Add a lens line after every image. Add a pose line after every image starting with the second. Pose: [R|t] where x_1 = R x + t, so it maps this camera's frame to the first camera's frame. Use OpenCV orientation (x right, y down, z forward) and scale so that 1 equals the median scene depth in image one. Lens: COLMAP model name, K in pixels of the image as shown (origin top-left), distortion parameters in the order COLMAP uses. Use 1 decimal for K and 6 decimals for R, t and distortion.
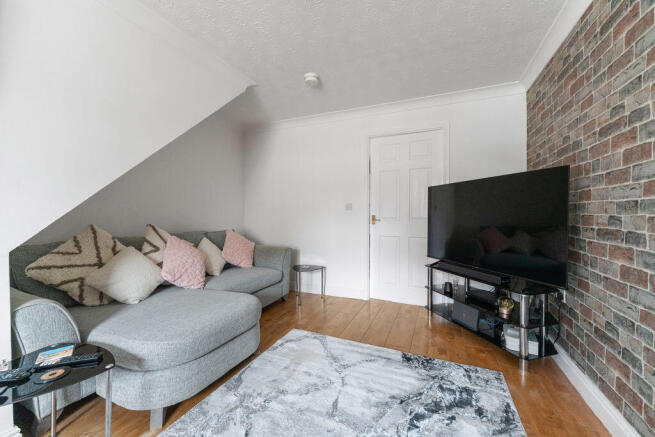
lens RADIAL K [[261.4, 0, 327.5], [0, 261.4, 218.5], [0, 0, 1]] dist [-0.000983, 0.000069]
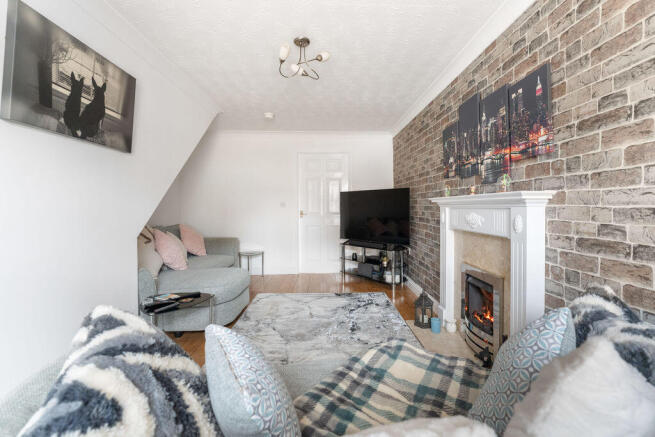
lens RADIAL K [[284.1, 0, 328.1], [0, 284.1, 203.6], [0, 0, 1]] dist [0.000485, -0.000001]
pose [[0.913516, 0.001161, 0.406801, -0.458423], [0.010161, 0.999619, -0.025669, -0.015888], [-0.406676, 0.027583, 0.913156, -0.617475]]
